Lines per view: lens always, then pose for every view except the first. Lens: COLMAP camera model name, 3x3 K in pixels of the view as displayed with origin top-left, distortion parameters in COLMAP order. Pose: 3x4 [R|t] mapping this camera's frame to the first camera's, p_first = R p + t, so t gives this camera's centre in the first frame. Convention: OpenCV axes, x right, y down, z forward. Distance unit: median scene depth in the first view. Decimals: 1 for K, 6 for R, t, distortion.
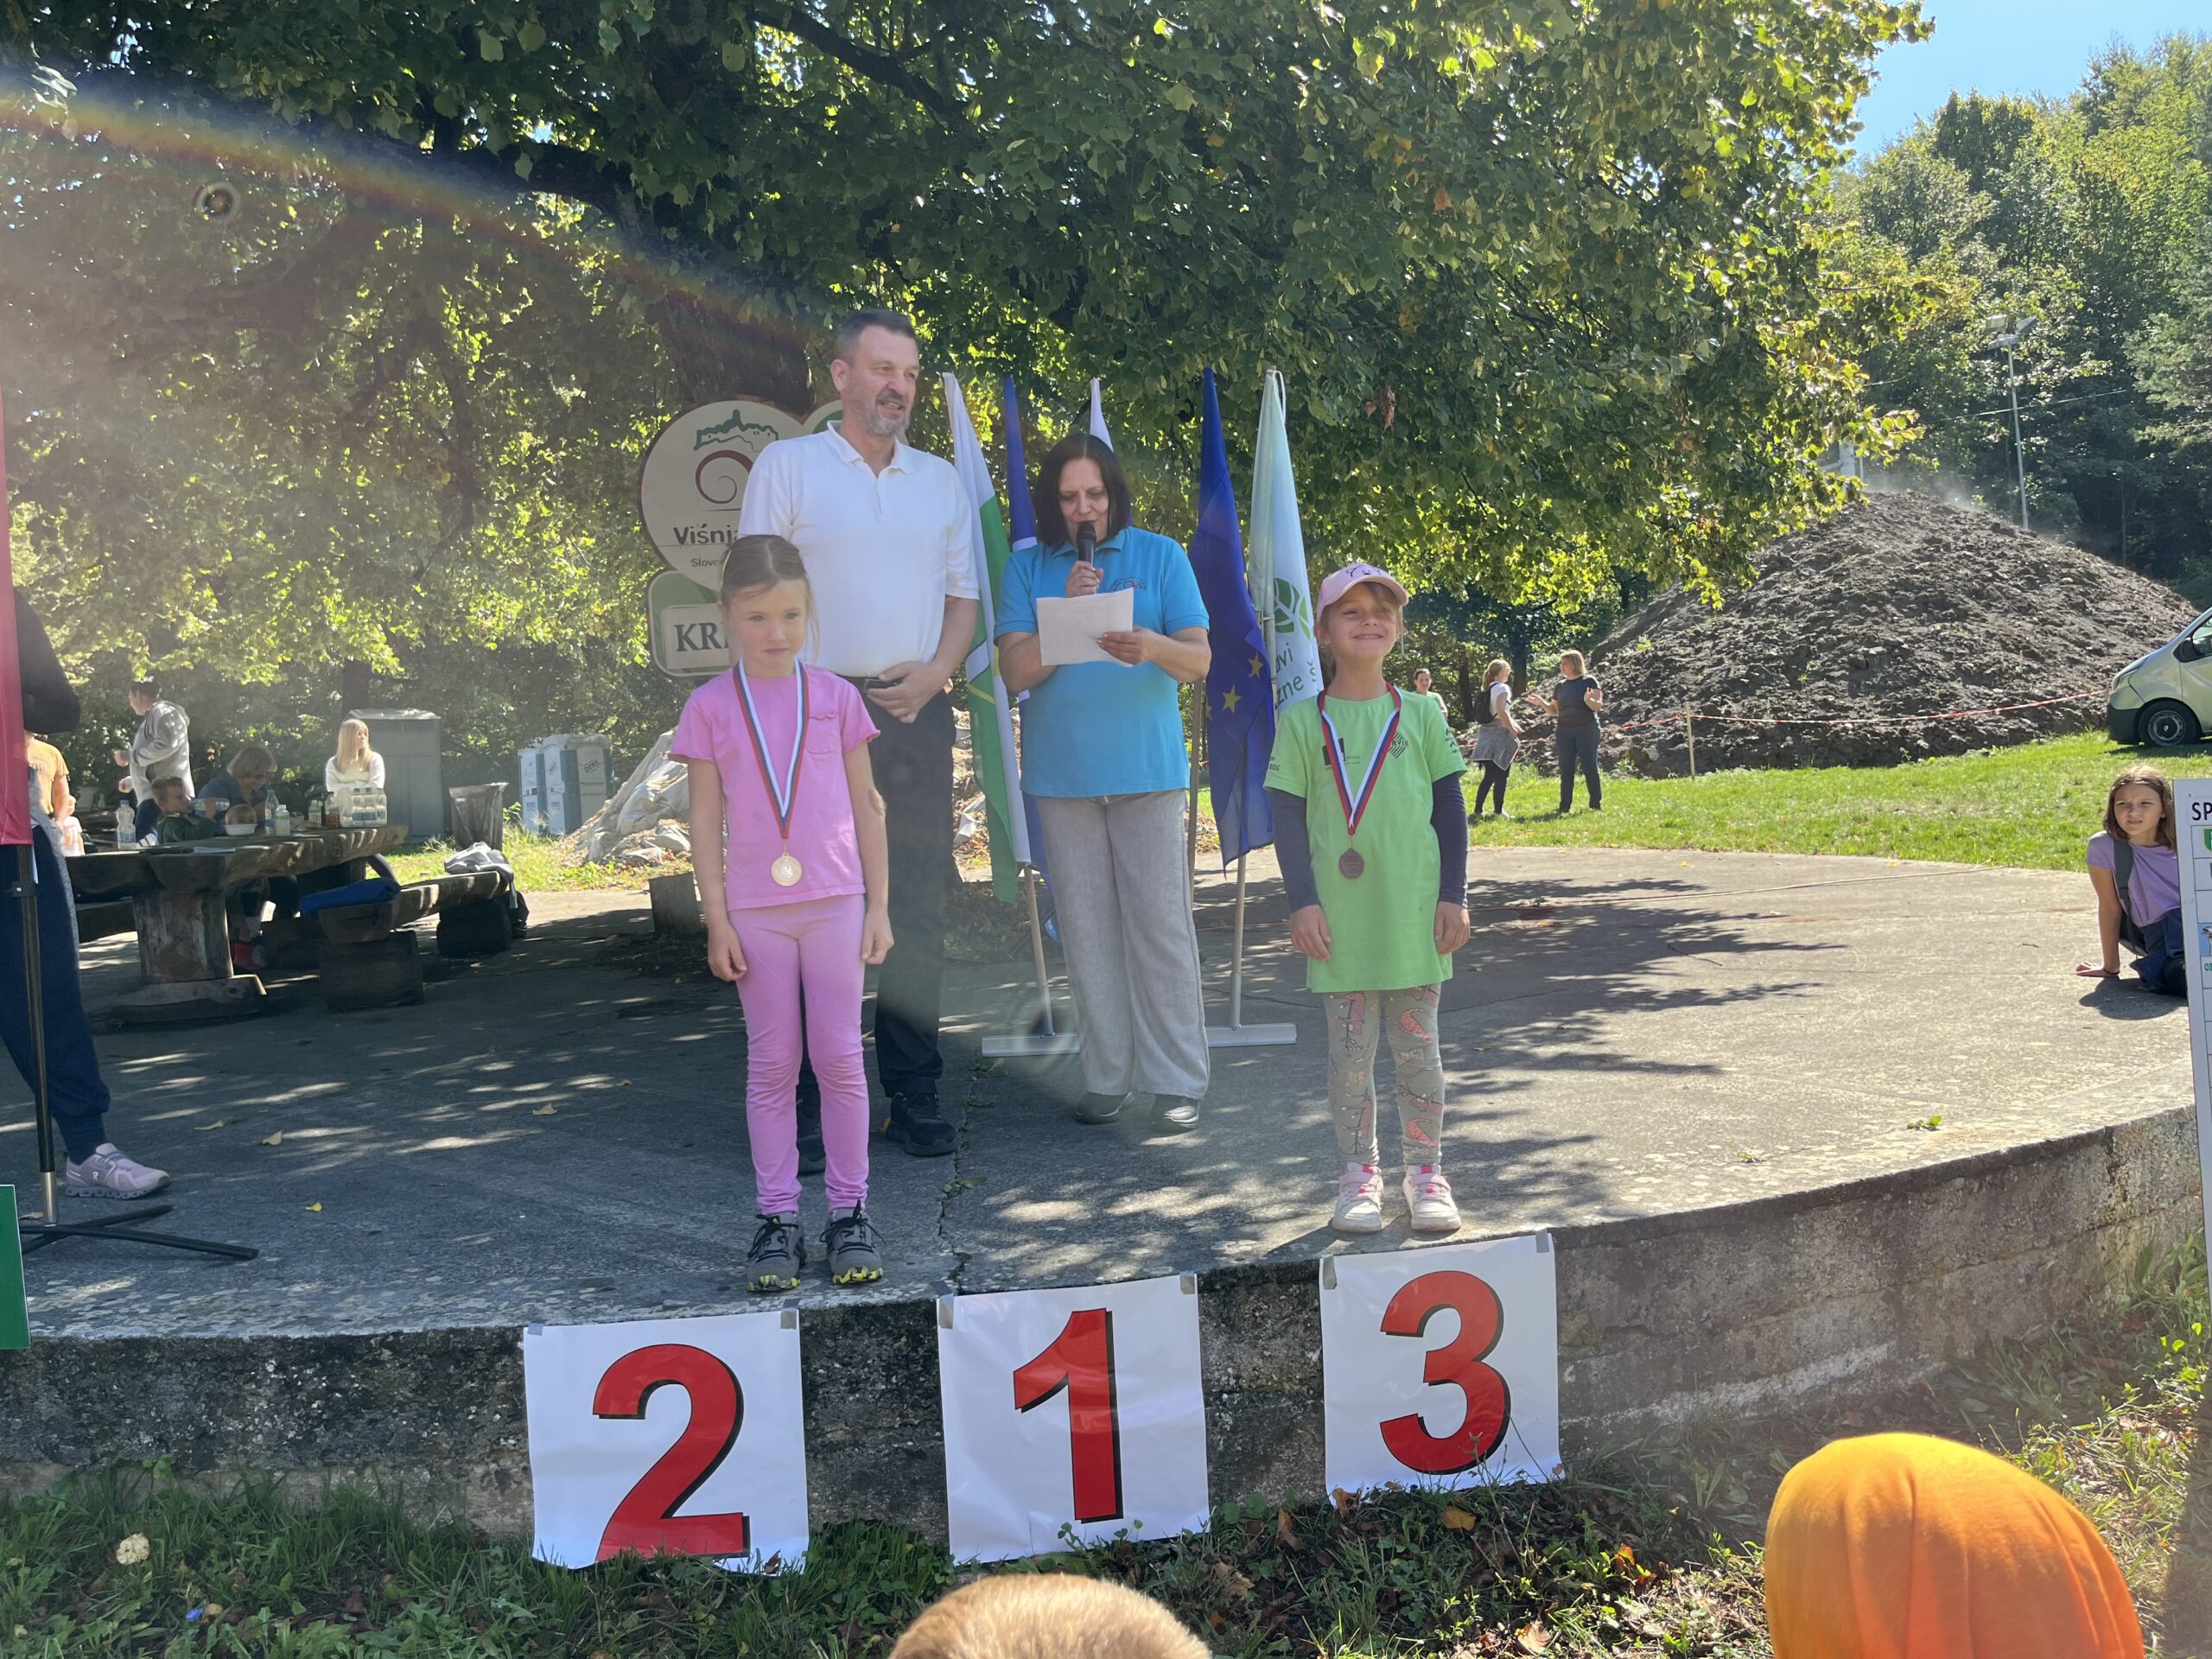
lens RADIAL K [[1664.8, 0, 1090.8], [0, 1664.8, 826.1], [0, 0, 1]] dist [0.062017, -0.068577]
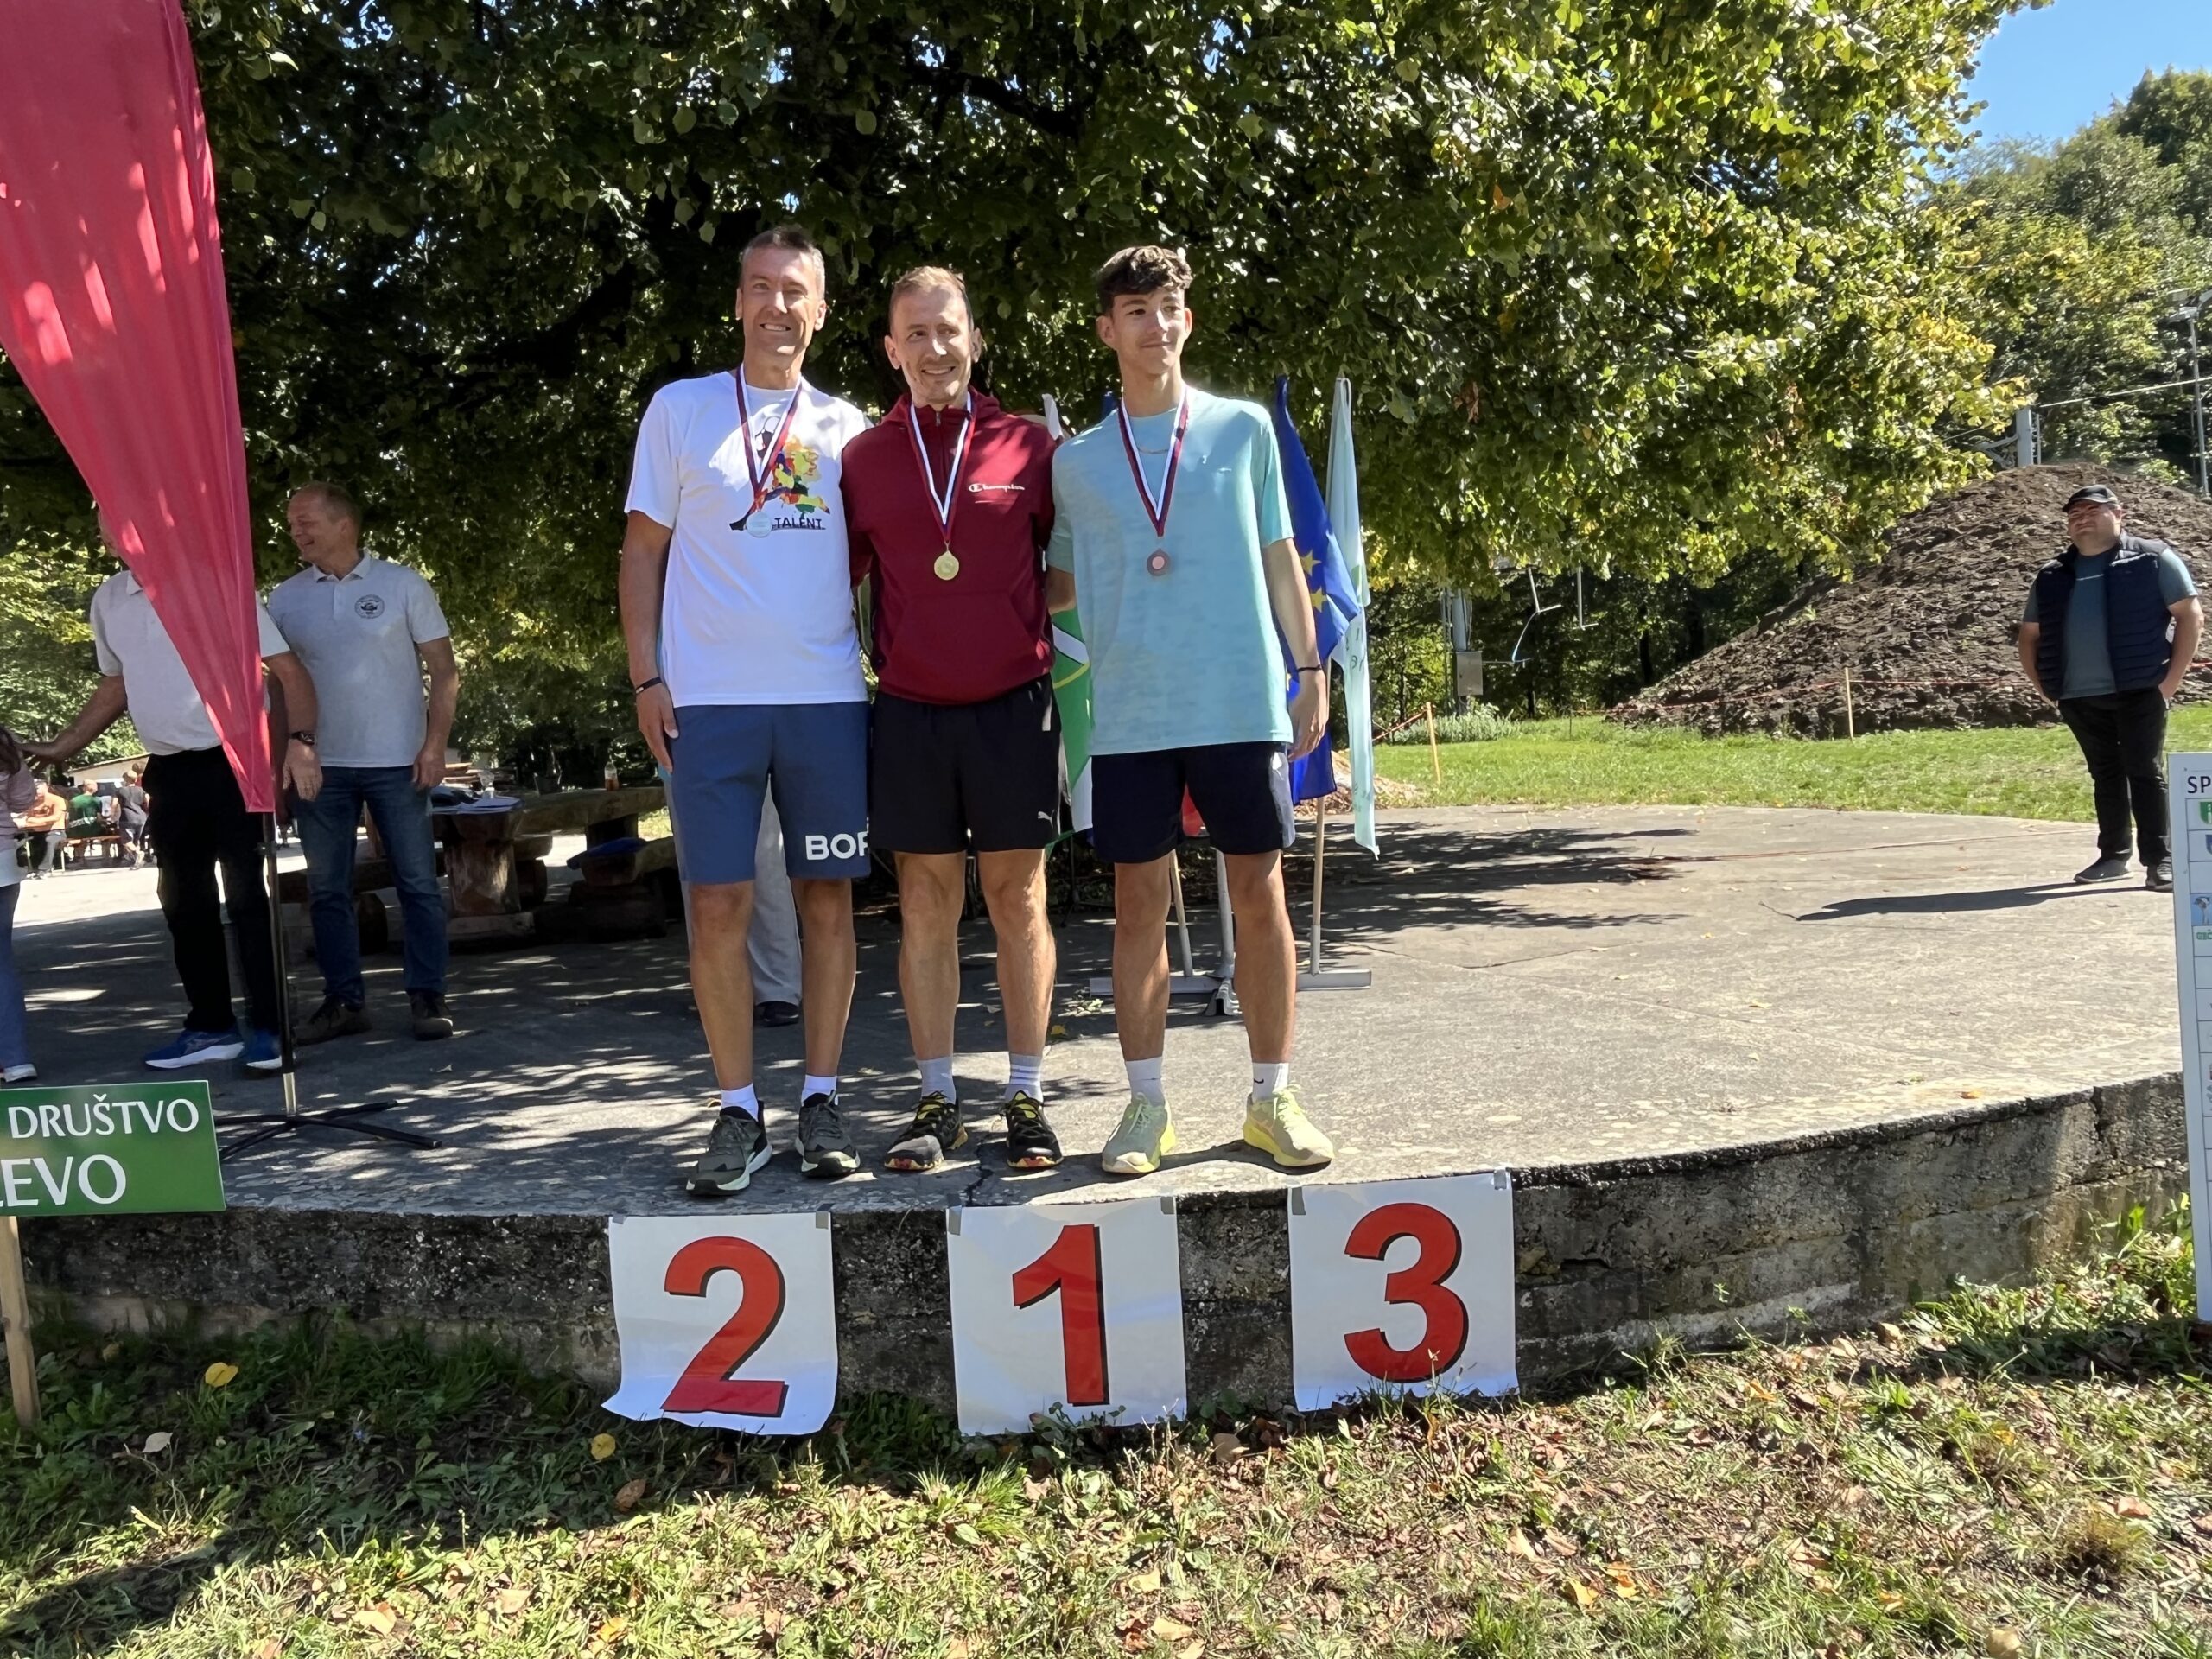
lens RADIAL K [[1461.4, 0, 1082.2], [0, 1461.4, 837.5], [0, 0, 1]] dist [0.002215, -0.004839]
pose [[0.988255, 0.005065, -0.152728, 0.132996], [0.000727, 0.999283, 0.037844, -0.011385], [0.152811, -0.037510, 0.987543, 0.021525]]
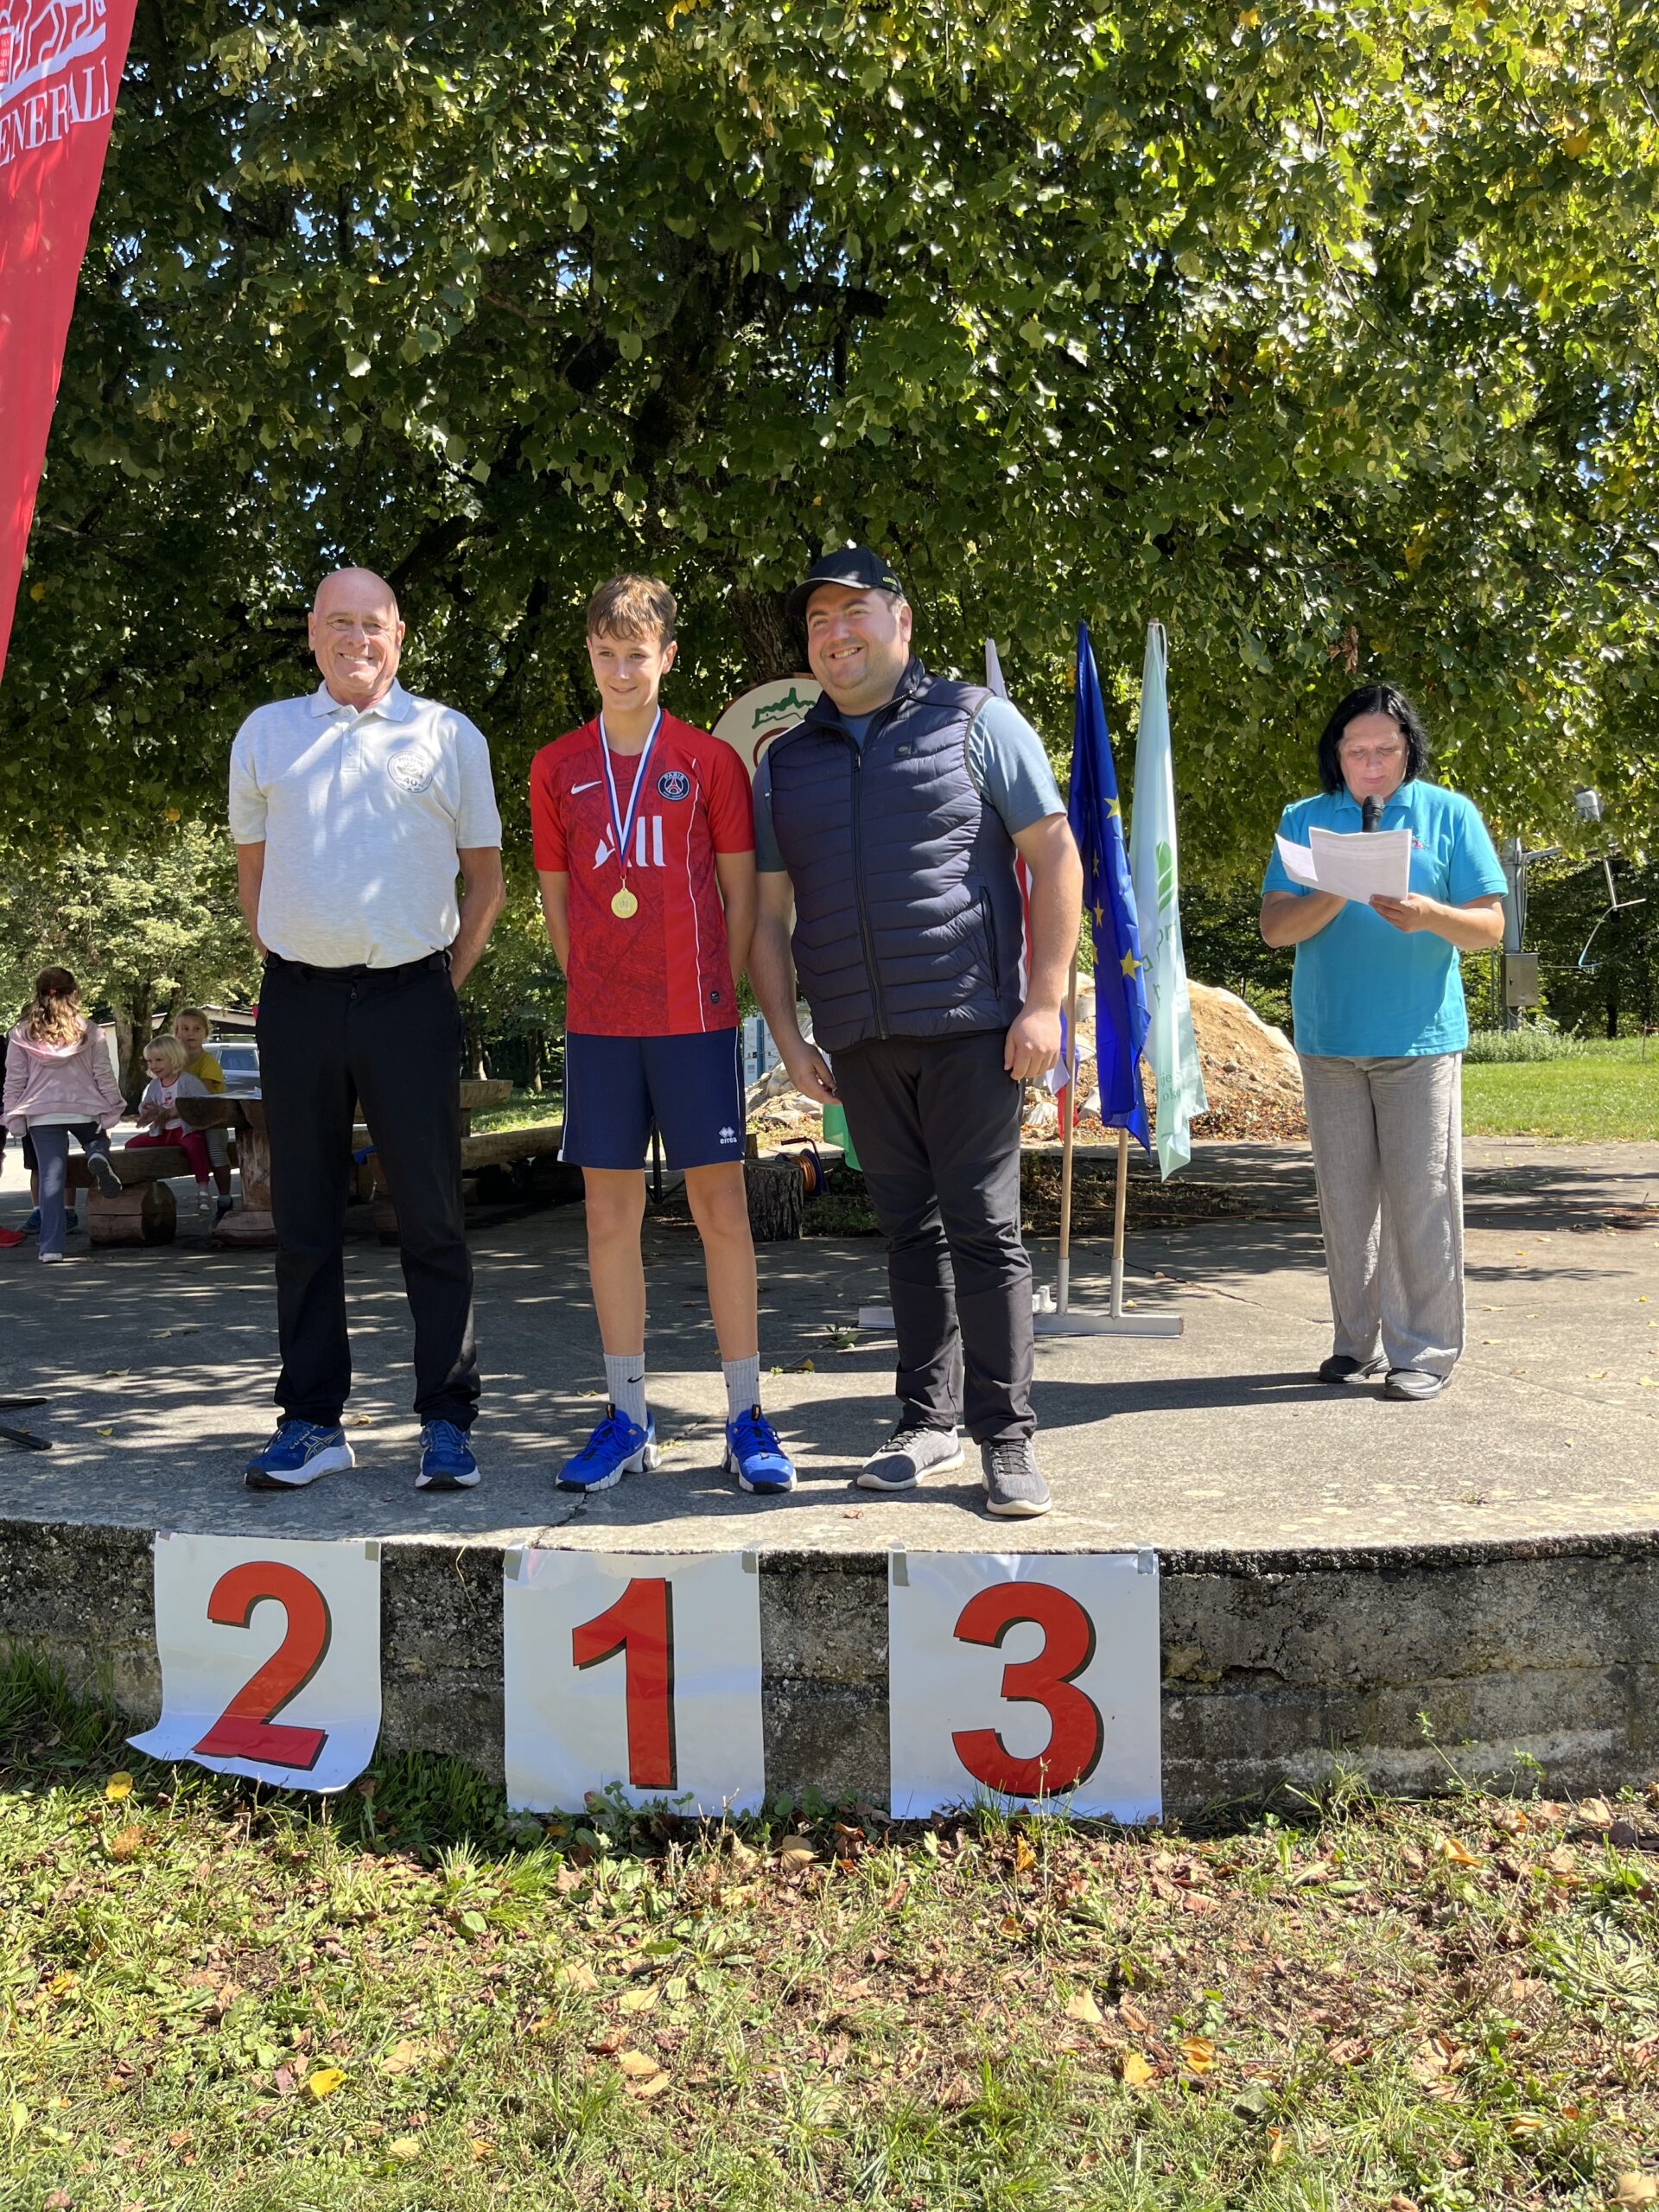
lens RADIAL K [[1663.0, 0, 833.4], [0, 1663.0, 1097.6], [0, 0, 1]] dist [0.082867, -0.111662]
pose [[0.954795, 0.032615, -0.295472, 0.342157], [-0.032467, 0.999458, 0.005408, -0.006219], [0.295488, 0.004429, 0.955336, 0.063083]]
